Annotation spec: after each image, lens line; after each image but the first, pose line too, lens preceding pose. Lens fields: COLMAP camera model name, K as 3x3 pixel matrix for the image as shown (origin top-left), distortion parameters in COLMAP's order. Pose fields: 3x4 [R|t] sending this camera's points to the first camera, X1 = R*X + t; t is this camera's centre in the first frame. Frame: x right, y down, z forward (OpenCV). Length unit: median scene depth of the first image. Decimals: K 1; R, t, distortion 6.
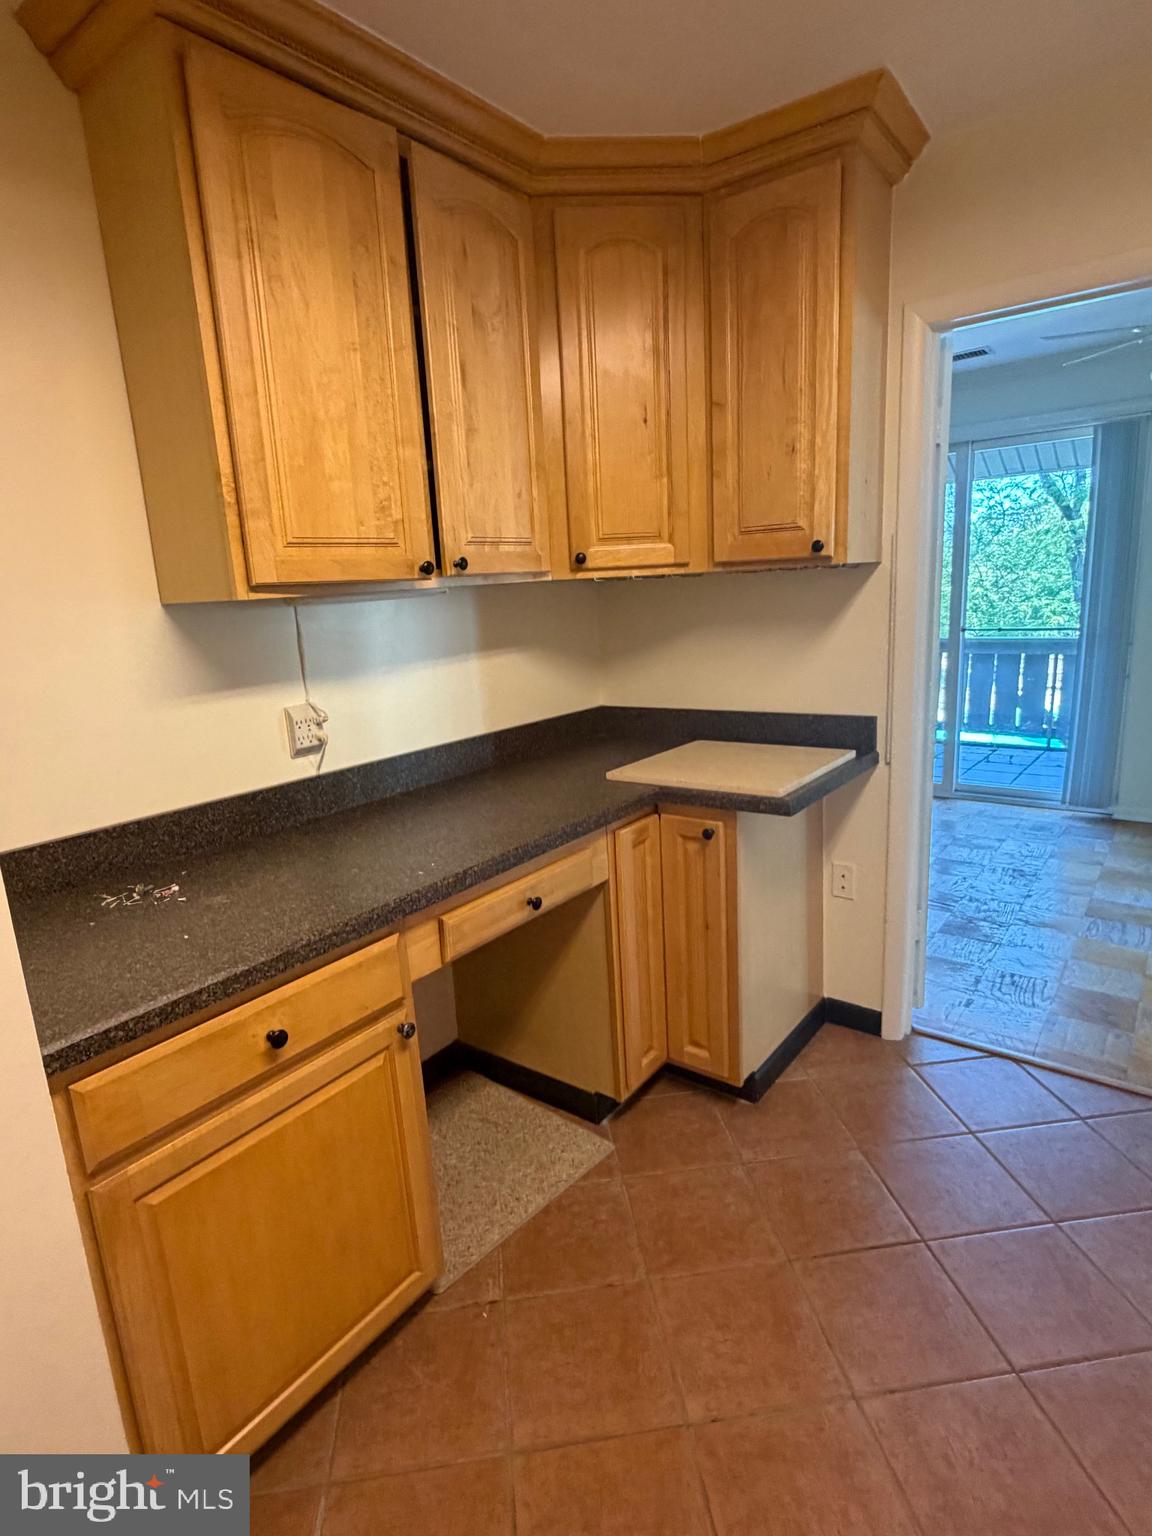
lens RADIAL K [[813.3, 0, 569.8], [0, 813.3, 768.5], [0, 0, 1]] dist [0.000951, -0.000950]
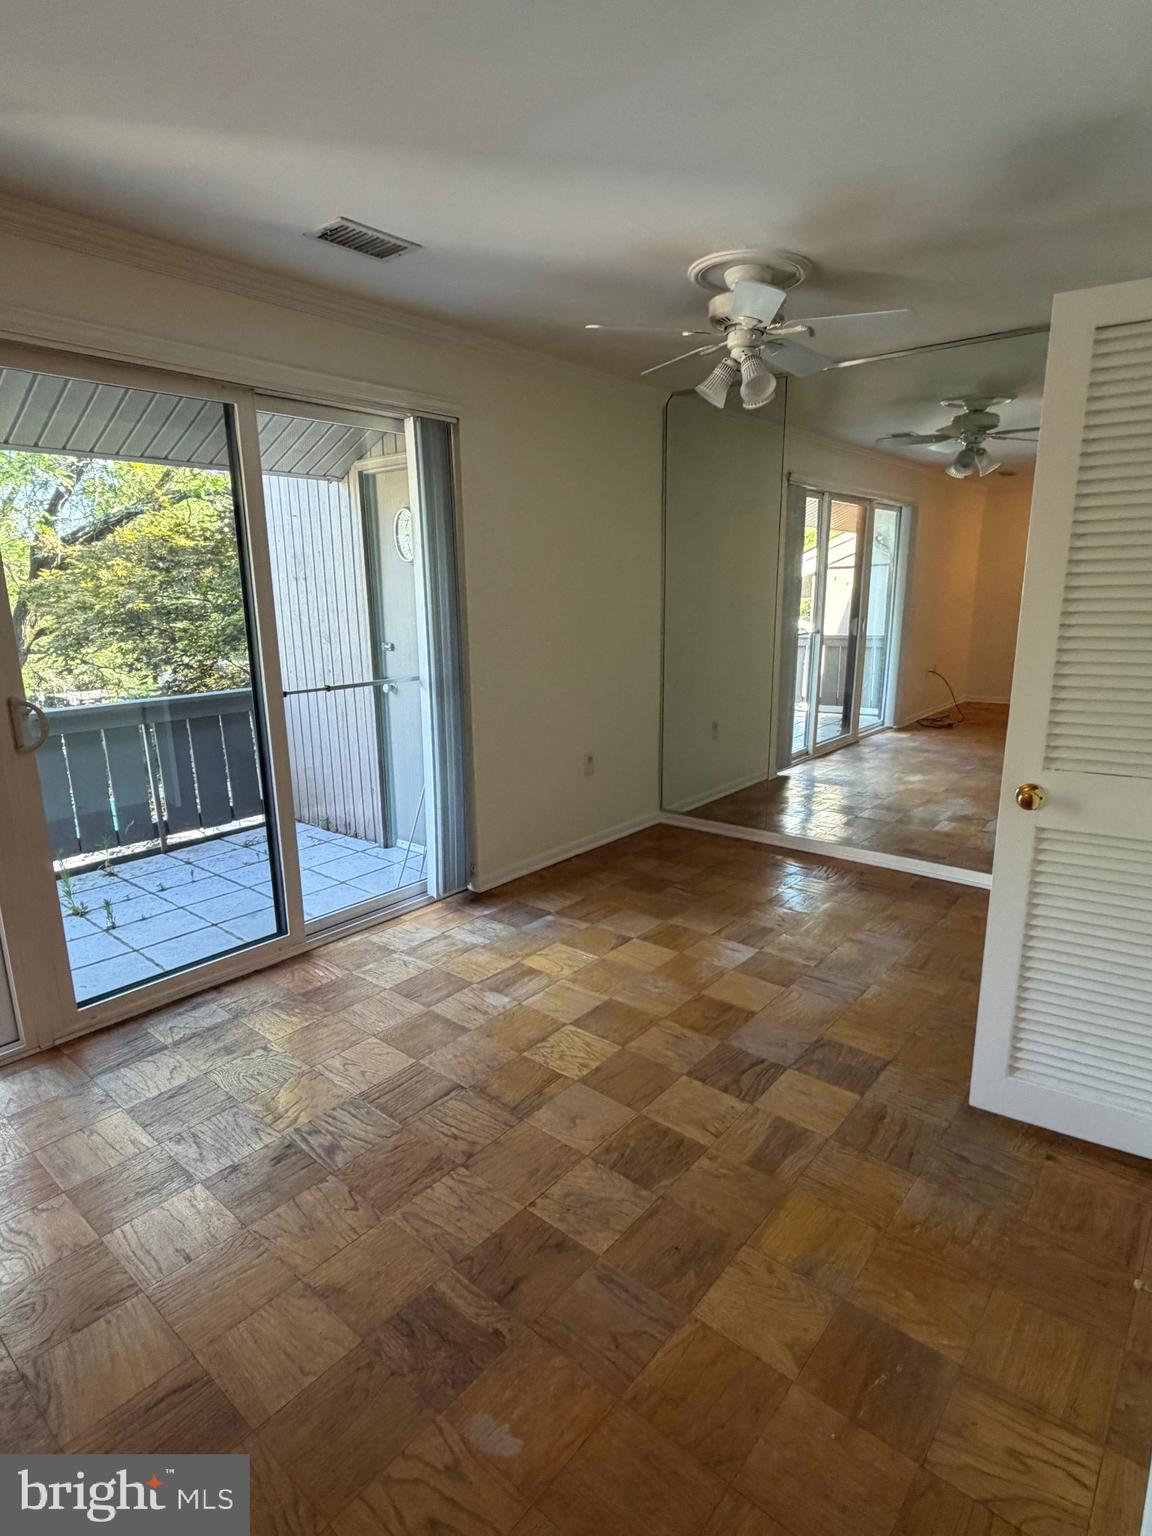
lens RADIAL K [[813.3, 0, 579.3], [0, 813.3, 775.8], [0, 0, 1]] dist [0.000951, -0.000950]
pose [[0.049022, -0.164943, 0.985084, -0.332473], [0.224386, 0.962878, 0.150059, -0.355700], [-0.973267, 0.213683, 0.084213, 1.746405]]
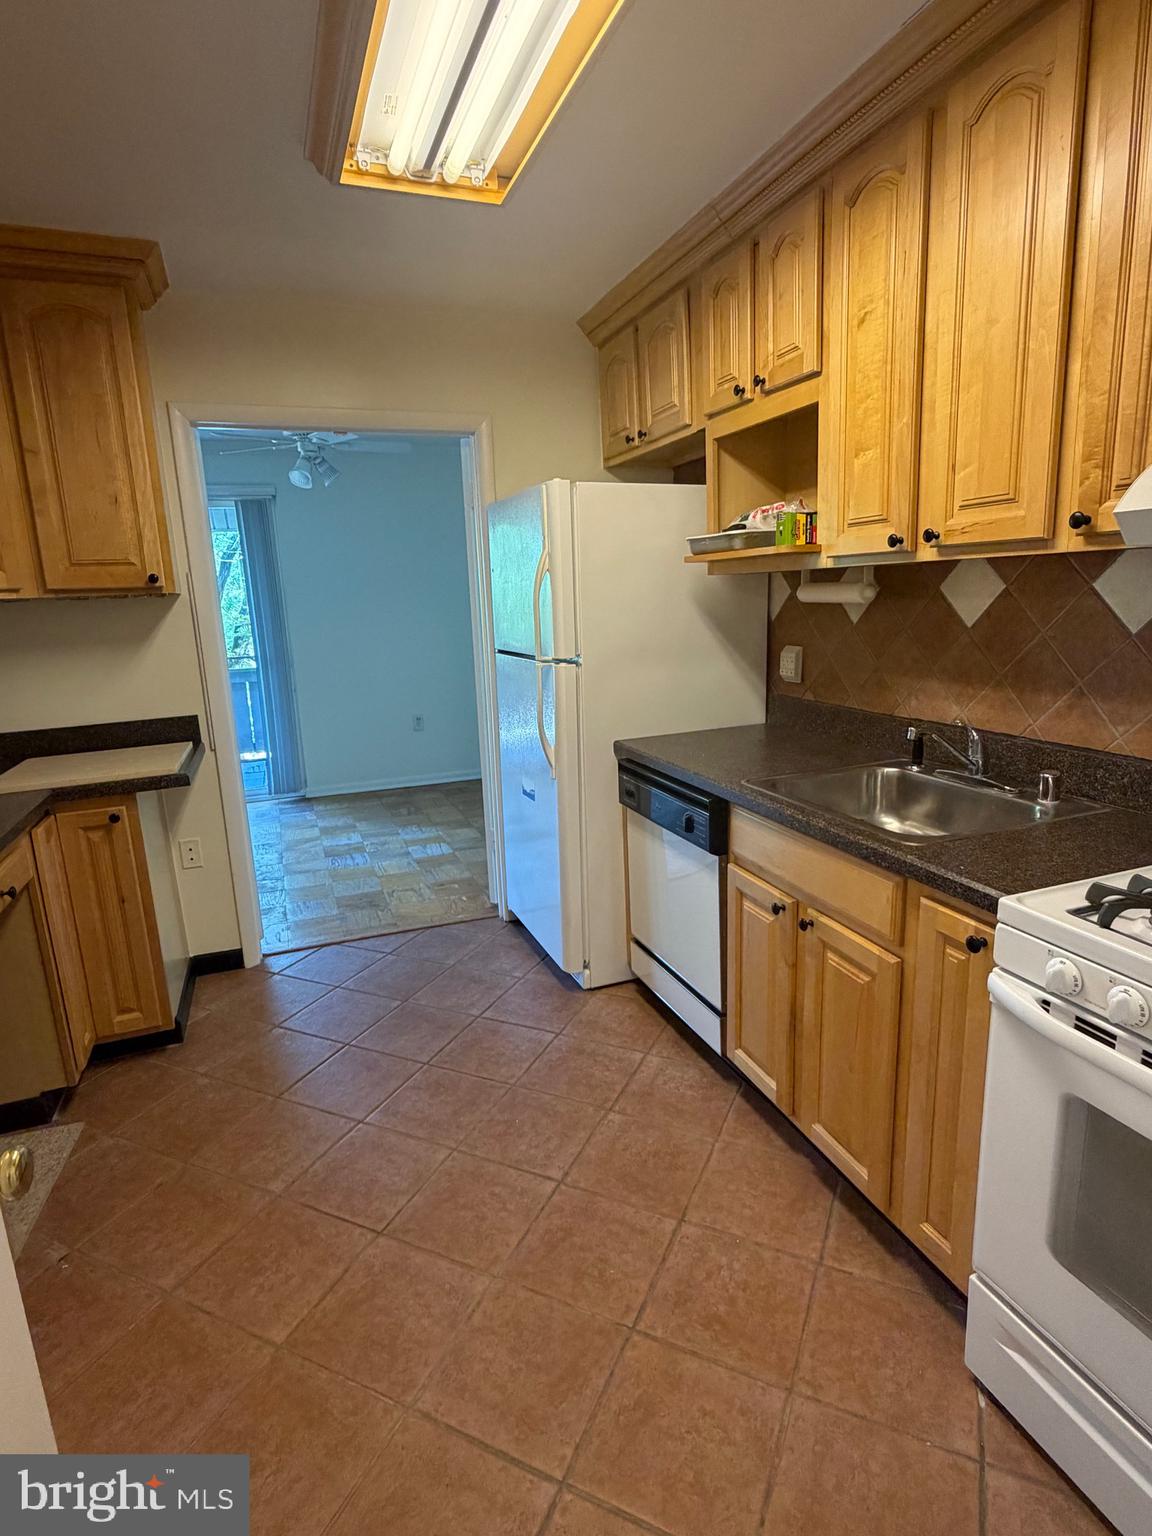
lens RADIAL K [[813.3, 0, 572.4], [0, 813.3, 765.9], [0, 0, 1]] dist [0.000951, -0.000950]
pose [[0.531331, -0.143094, 0.834992, -0.428694], [0.194563, 0.979897, 0.044120, 0.080220], [-0.824520, 0.139016, 0.548491, -0.186554]]
